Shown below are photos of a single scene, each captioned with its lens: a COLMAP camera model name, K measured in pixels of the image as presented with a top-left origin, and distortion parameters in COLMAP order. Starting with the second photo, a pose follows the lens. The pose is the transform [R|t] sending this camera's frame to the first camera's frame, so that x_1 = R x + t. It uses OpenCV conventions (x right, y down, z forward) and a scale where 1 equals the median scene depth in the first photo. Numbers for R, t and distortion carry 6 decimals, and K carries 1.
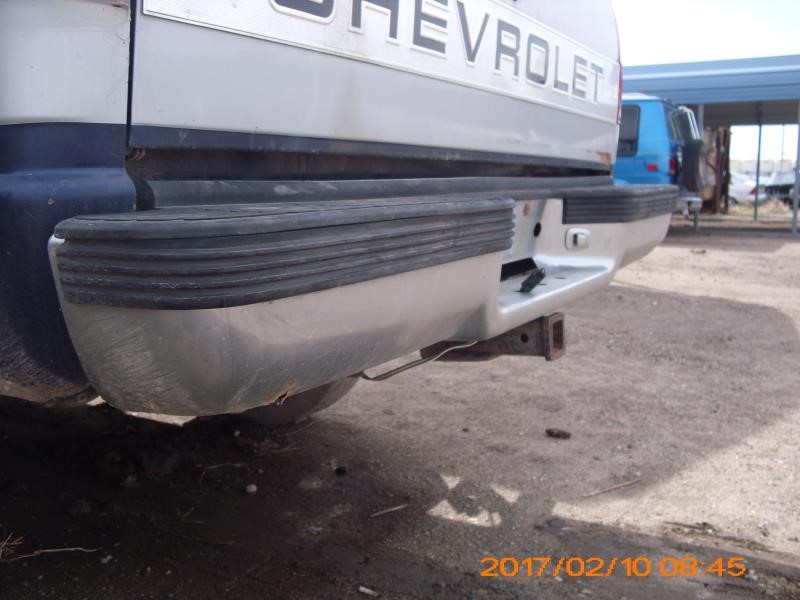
lens RADIAL K [[833.7, 0, 400.0], [0, 833.7, 300.0], [0, 0, 1]] dist [-0.214538, 0.240924]
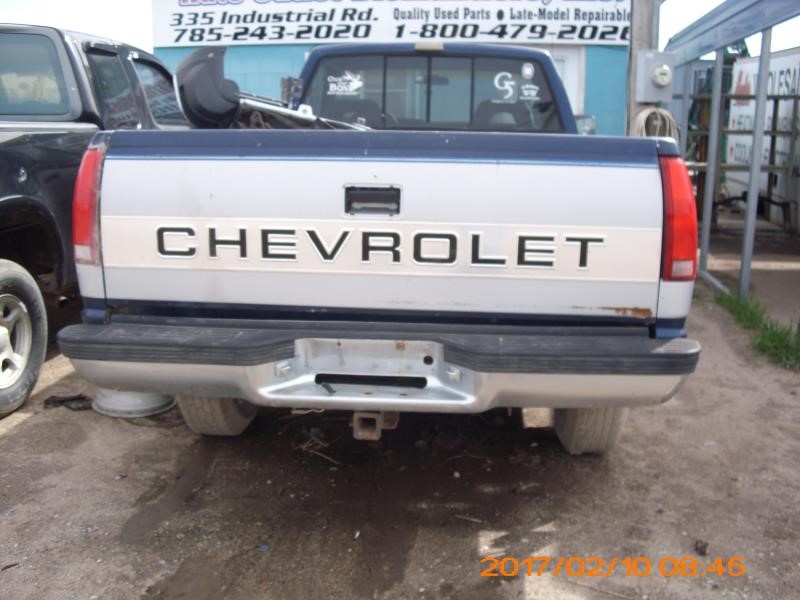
lens RADIAL K [[833.7, 0, 400.0], [0, 833.7, 300.0], [0, 0, 1]] dist [-0.214538, 0.240924]
pose [[0.410170, 0.193577, -0.891229, 1.537968], [-0.143158, 0.978766, 0.146705, -0.424961], [0.900703, 0.067413, 0.429172, 0.314197]]
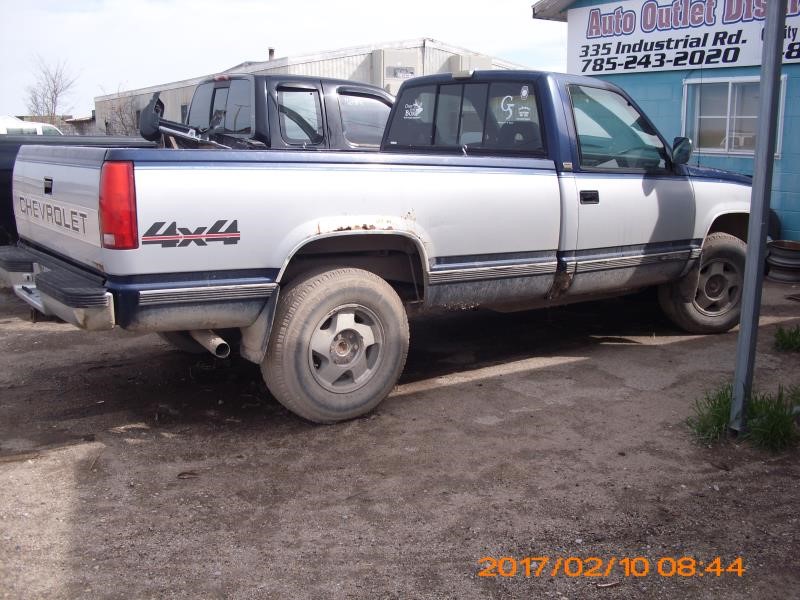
lens RADIAL K [[833.7, 0, 400.0], [0, 833.7, 300.0], [0, 0, 1]] dist [-0.214538, 0.240924]
pose [[-0.401742, 0.165965, -0.900588, 2.049651], [-0.150625, 0.958070, 0.243750, -0.824279], [0.903280, 0.233576, -0.359899, 2.952807]]
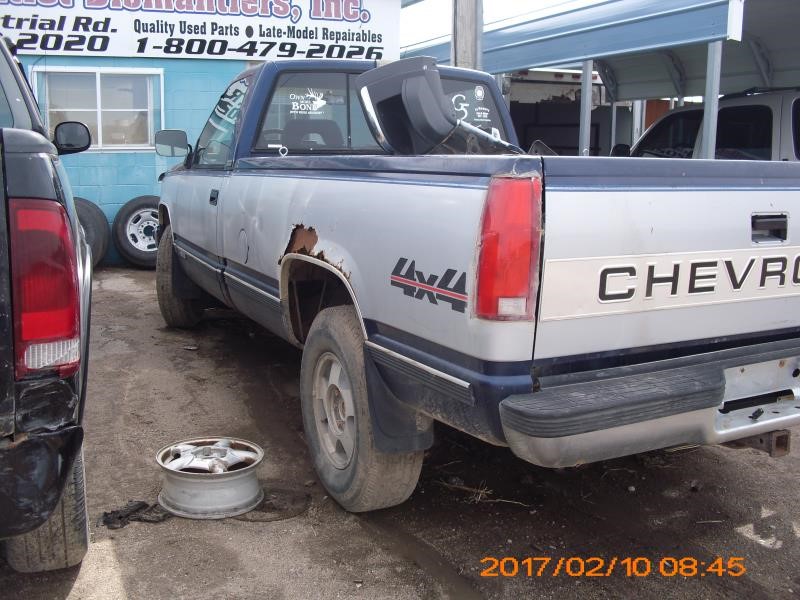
lens RADIAL K [[833.7, 0, 400.0], [0, 833.7, 300.0], [0, 0, 1]] dist [-0.214538, 0.240924]
pose [[0.819270, 0.110208, -0.562718, 0.416674], [-0.090443, 0.993908, 0.062979, -0.267949], [0.566231, -0.000703, 0.824246, -0.767446]]
